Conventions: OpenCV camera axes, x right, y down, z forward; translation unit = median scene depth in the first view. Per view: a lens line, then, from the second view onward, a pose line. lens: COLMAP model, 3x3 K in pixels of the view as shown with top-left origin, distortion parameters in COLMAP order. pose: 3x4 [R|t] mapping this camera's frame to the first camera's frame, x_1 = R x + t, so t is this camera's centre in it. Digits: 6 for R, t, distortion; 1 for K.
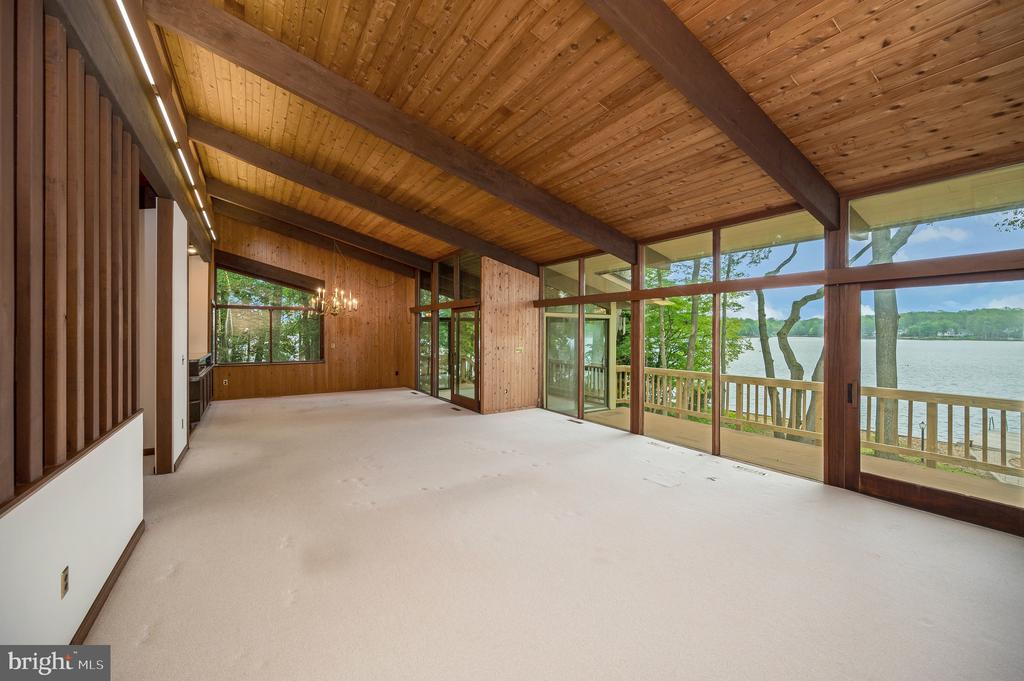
lens RADIAL K [[418.7, 0, 521.2], [0, 418.7, 334.6], [0, 0, 1]] dist [0.001065, 0.000114]
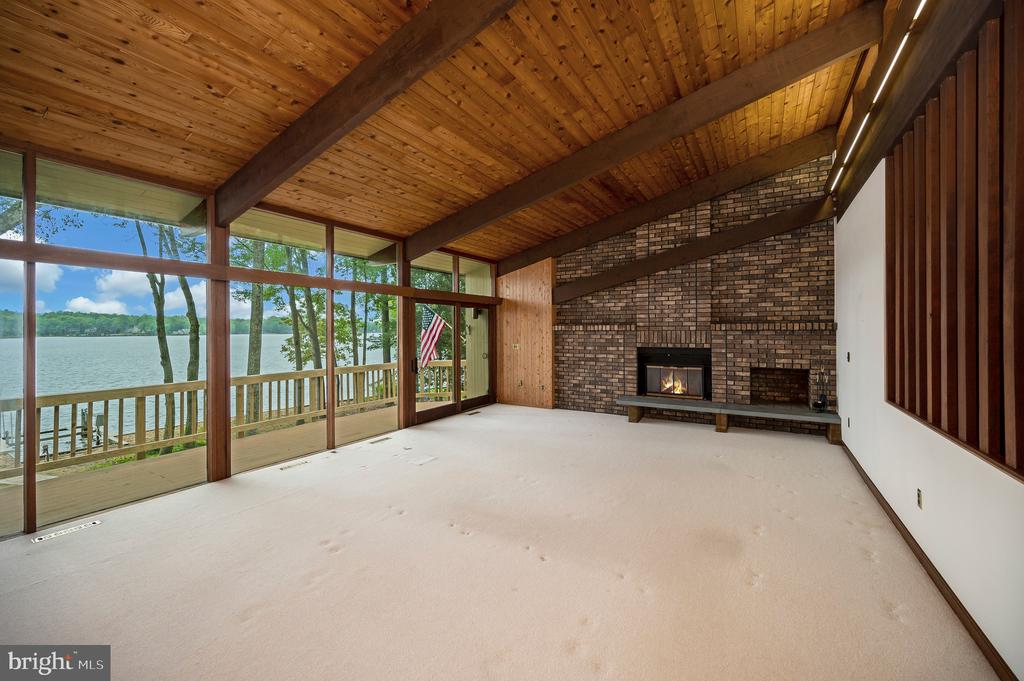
lens RADIAL K [[418.7, 0, 516.8], [0, 418.7, 329.5], [0, 0, 1]] dist [0.001065, 0.000114]
pose [[-0.447614, 0.001240, 0.894226, -0.543136], [0.006878, 0.999974, 0.002056, 0.000094], [-0.894200, 0.007071, -0.447611, 0.888557]]
